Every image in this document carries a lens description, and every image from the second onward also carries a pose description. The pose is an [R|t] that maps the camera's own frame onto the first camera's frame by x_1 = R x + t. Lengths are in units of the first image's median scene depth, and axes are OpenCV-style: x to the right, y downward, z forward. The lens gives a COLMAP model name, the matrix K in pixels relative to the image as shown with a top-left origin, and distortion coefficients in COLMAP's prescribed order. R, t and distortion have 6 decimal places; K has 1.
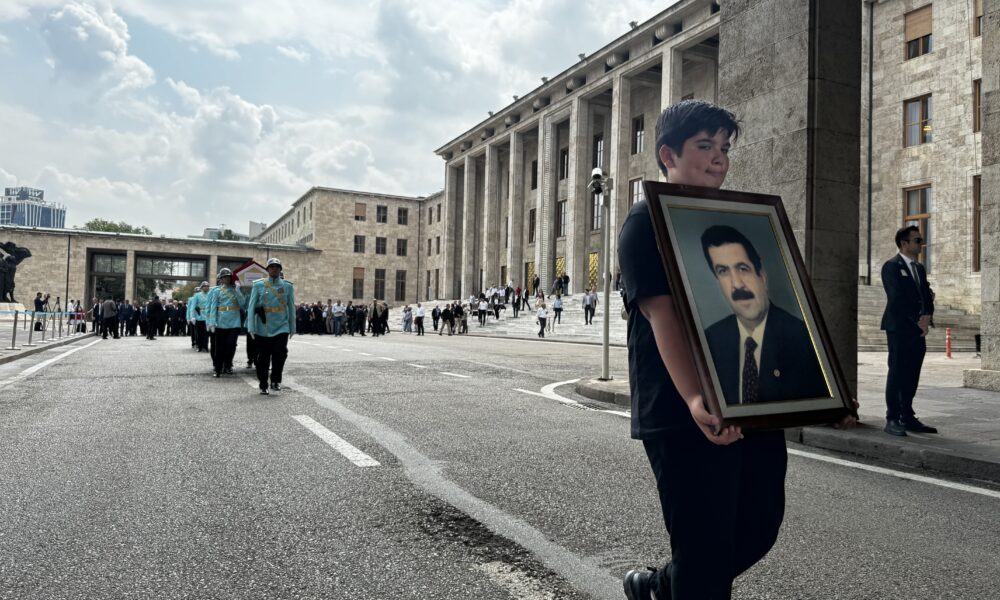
lens RADIAL K [[692.6, 0, 519.3], [0, 692.6, 303.2], [0, 0, 1]] dist [0.050992, -0.113781]
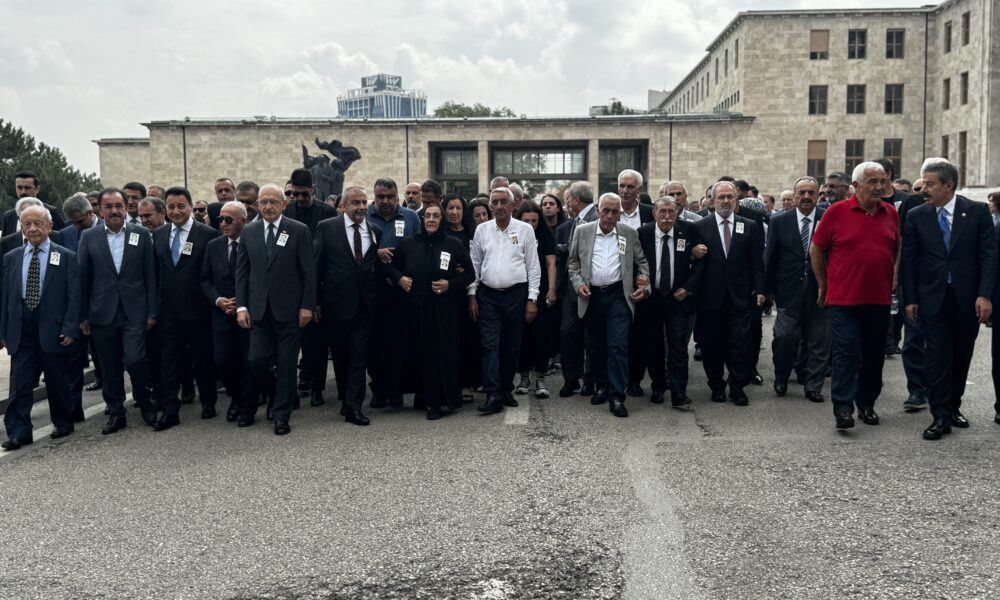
lens RADIAL K [[971.3, 0, 487.9], [0, 971.3, 303.7], [0, 0, 1]] dist [0.201605, -0.464378]
pose [[0.859065, 0.009101, -0.511786, -0.037178], [0.044469, 0.994735, 0.092334, -0.002587], [0.509932, -0.102079, 0.854137, 0.112380]]
